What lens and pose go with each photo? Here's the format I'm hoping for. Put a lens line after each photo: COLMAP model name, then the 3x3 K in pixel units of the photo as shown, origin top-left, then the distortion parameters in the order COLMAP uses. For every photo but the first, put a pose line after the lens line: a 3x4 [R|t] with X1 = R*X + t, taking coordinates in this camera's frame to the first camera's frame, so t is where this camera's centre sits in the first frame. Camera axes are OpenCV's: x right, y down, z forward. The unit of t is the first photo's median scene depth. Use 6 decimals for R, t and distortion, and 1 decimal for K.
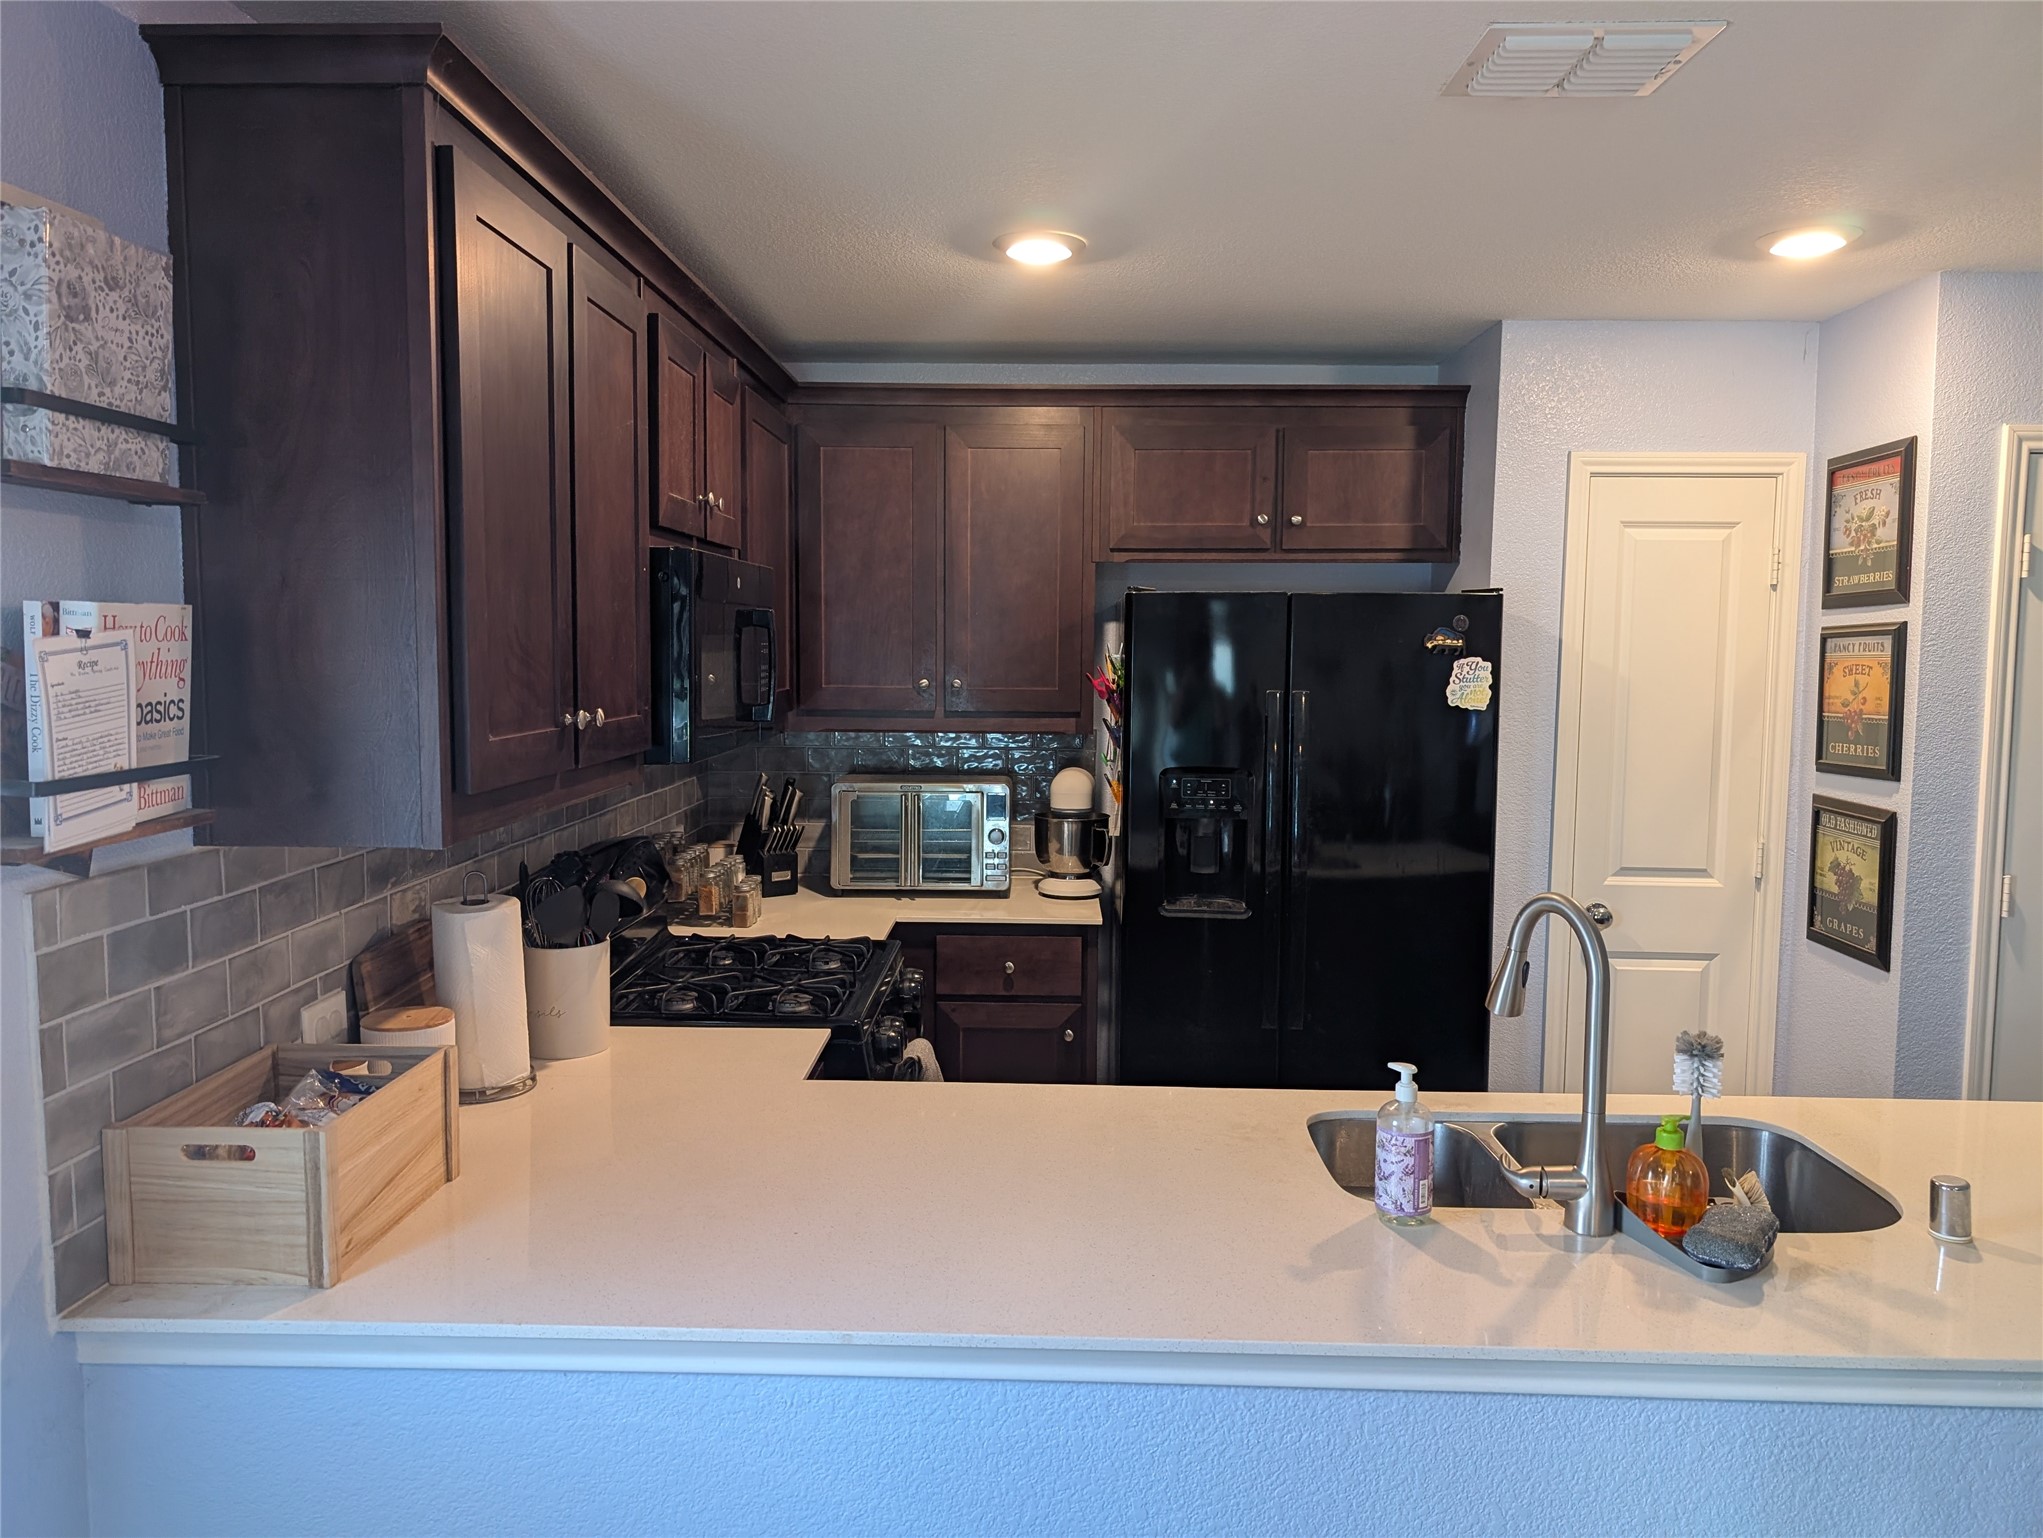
lens RADIAL K [[1449.2, 0, 967.8], [0, 1449.2, 768.6], [0, 0, 1]] dist [0.118775, -0.215491]
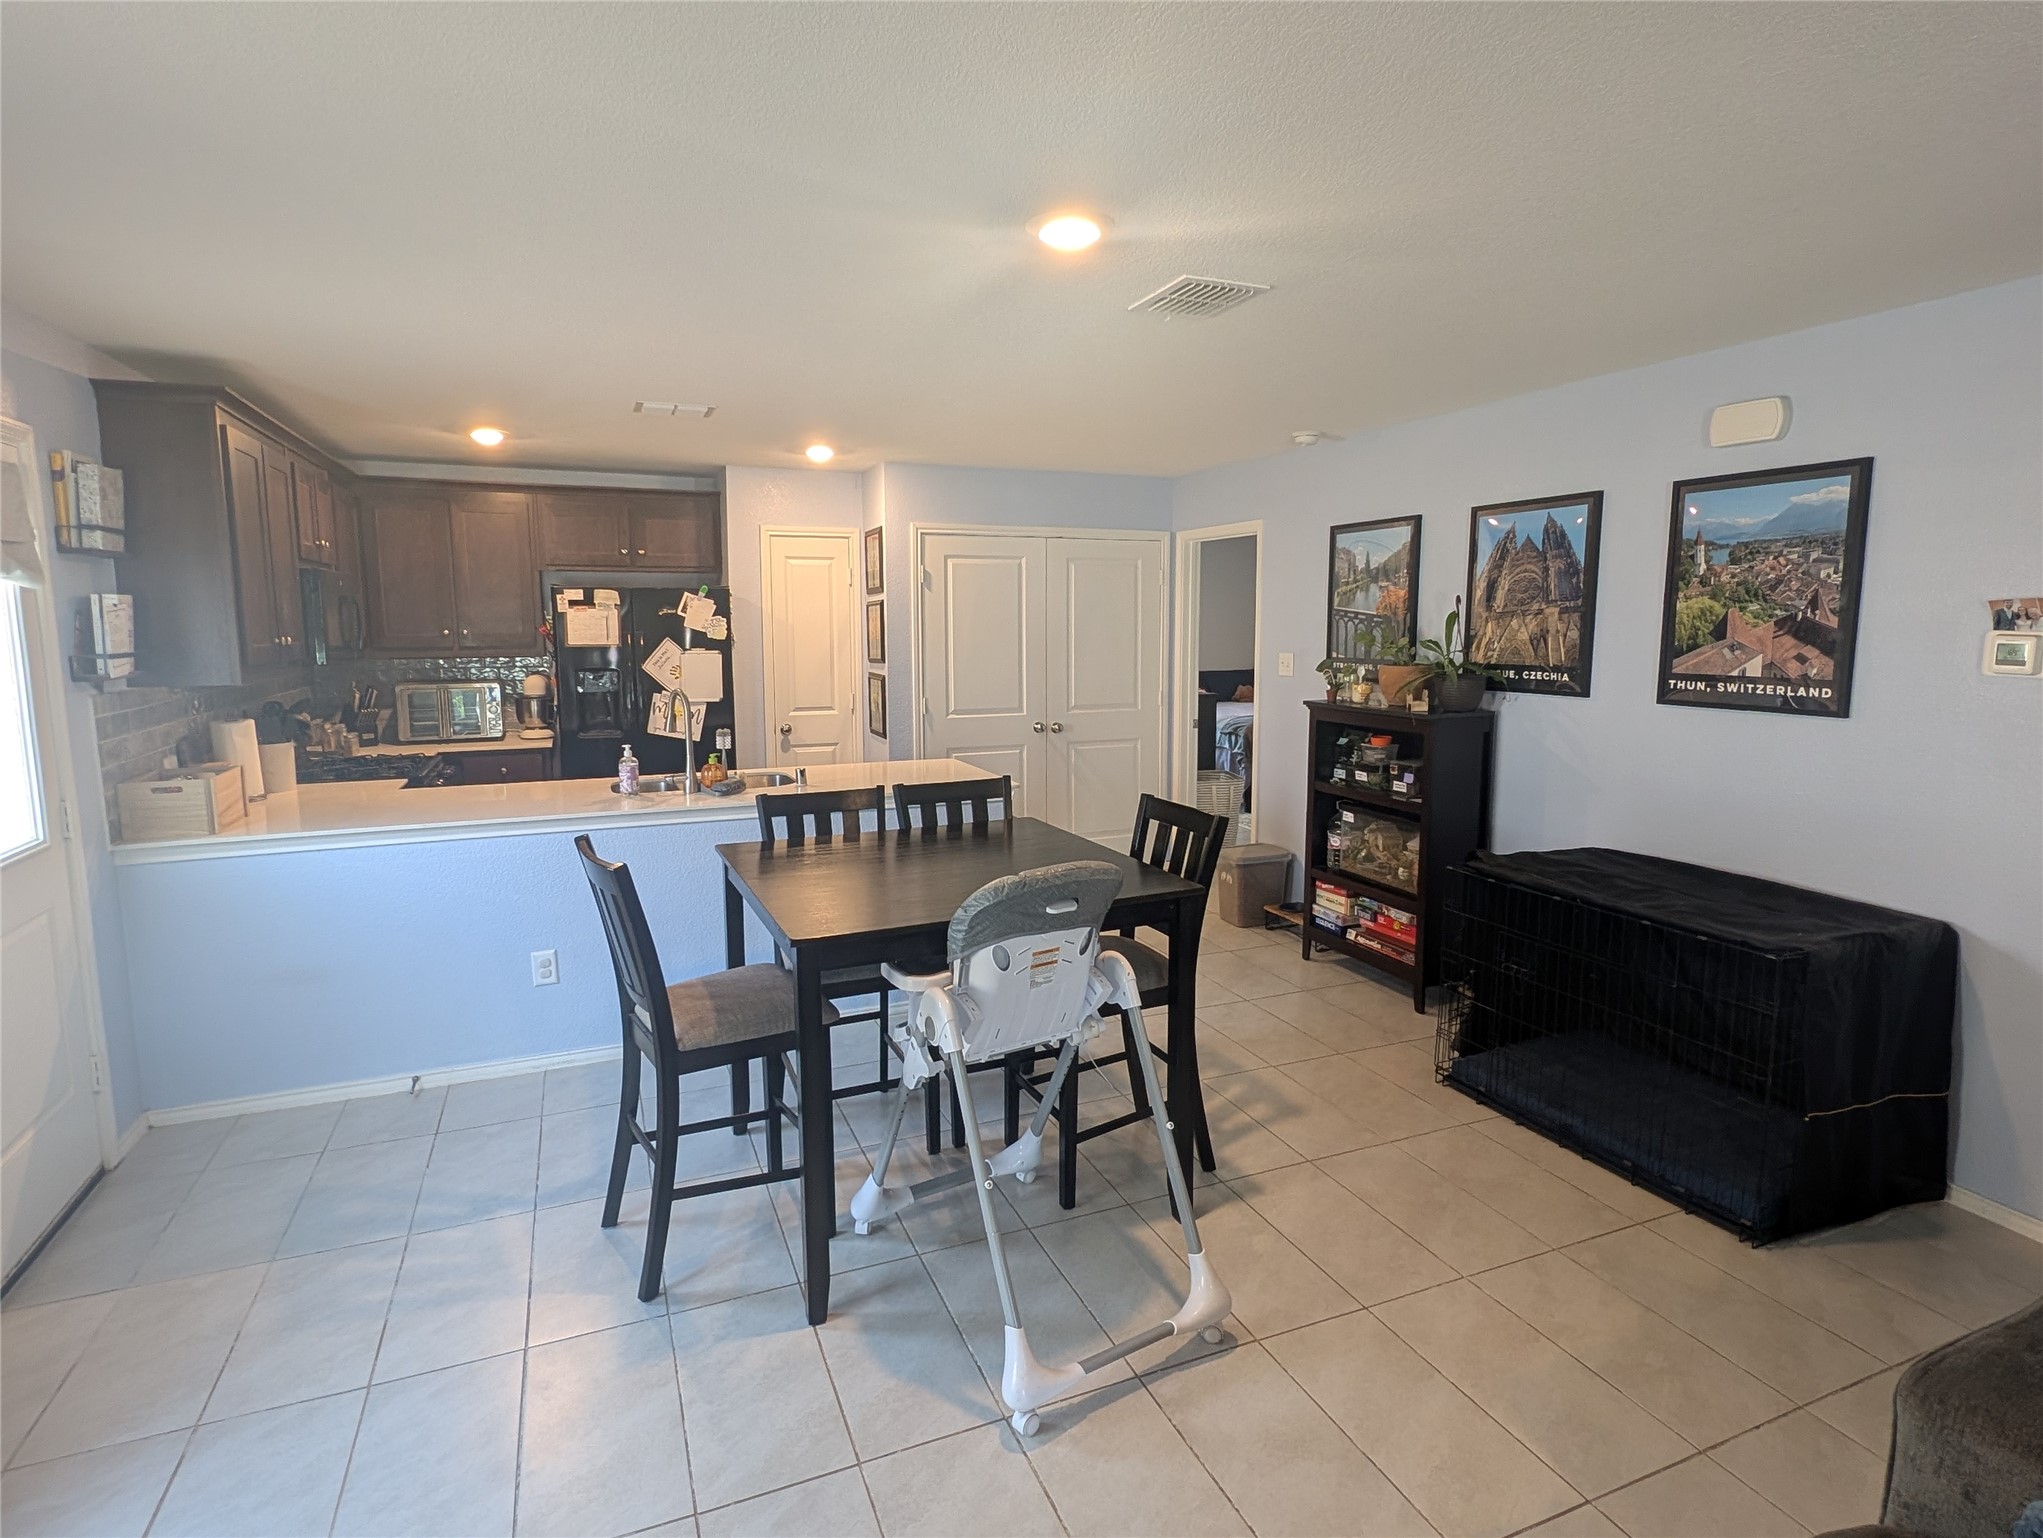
lens RADIAL K [[1052.5, 0, 1026.9], [0, 1052.5, 751.7], [0, 0, 1]] dist [0.002676, -0.012191]
pose [[0.895194, -0.066231, 0.440729, 0.041894], [0.048136, 0.997480, 0.052124, 0.078221], [-0.443070, -0.025446, 0.896126, -0.742434]]
